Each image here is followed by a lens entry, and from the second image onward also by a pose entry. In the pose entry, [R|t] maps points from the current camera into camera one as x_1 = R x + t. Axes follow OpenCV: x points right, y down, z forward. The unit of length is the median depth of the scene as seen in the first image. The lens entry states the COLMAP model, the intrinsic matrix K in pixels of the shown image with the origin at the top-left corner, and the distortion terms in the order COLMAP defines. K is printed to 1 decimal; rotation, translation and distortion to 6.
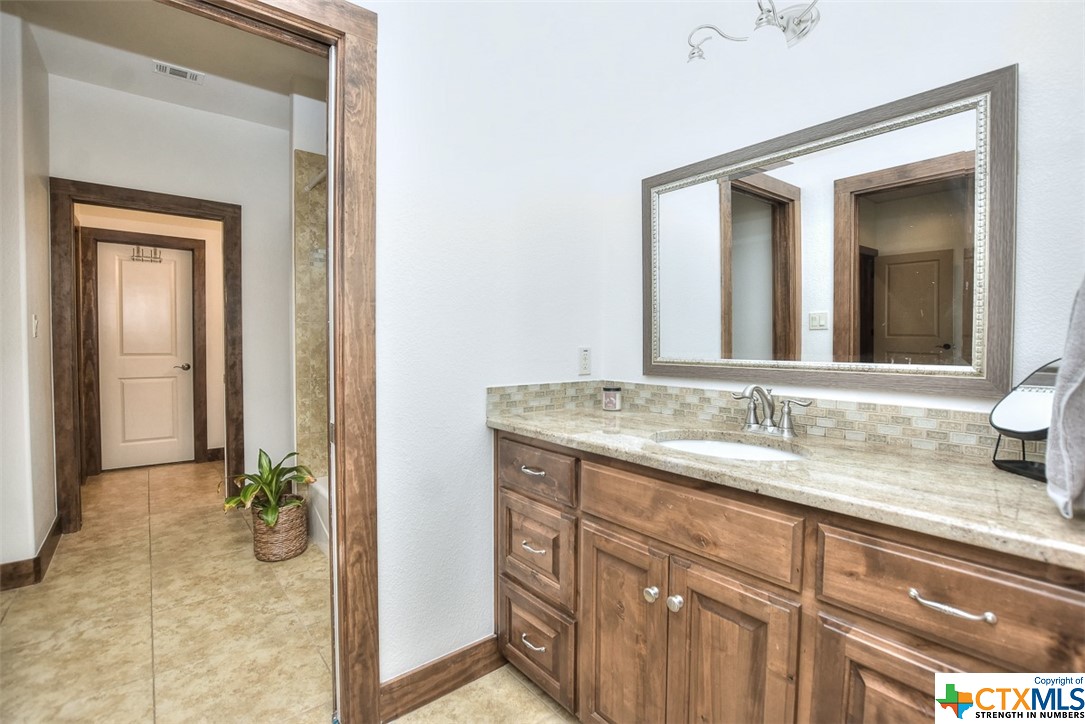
lens RADIAL K [[488.9, 0, 540.5], [0, 488.9, 356.6], [0, 0, 1]] dist [-0.032317, 0.004259]
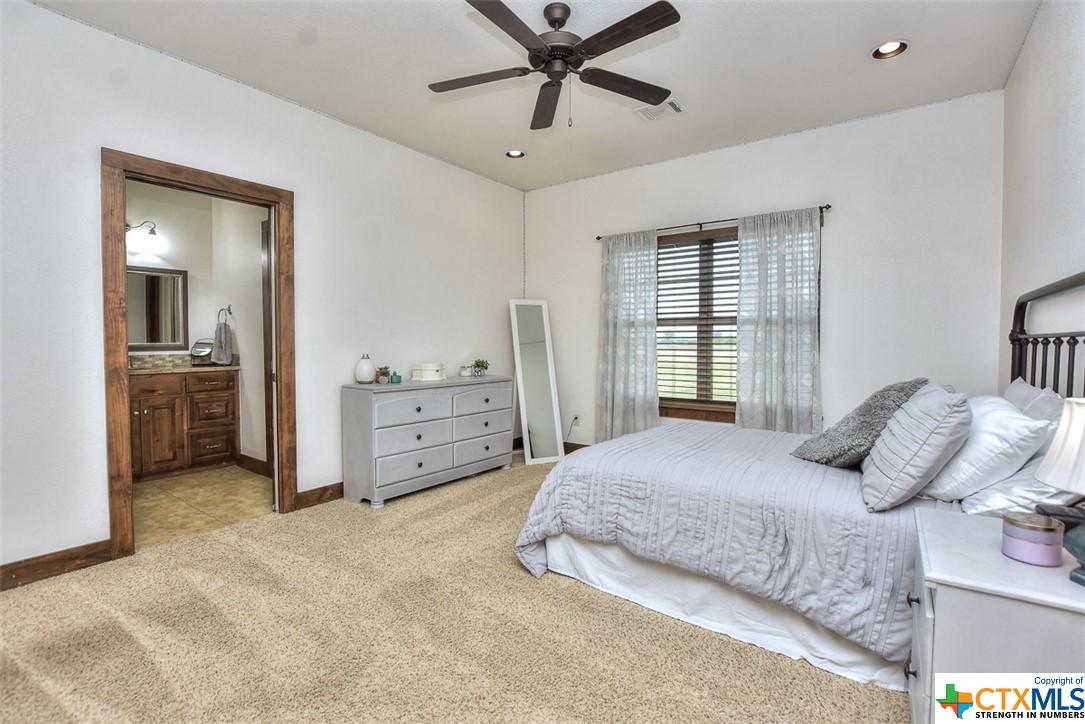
lens RADIAL K [[488.9, 0, 539.5], [0, 488.9, 358.3], [0, 0, 1]] dist [-0.032317, 0.004259]
pose [[-0.252209, -0.040084, 0.966842, -3.899793], [0.032075, 0.998246, 0.049753, 0.051341], [-0.967141, 0.043559, -0.250481, -0.919096]]
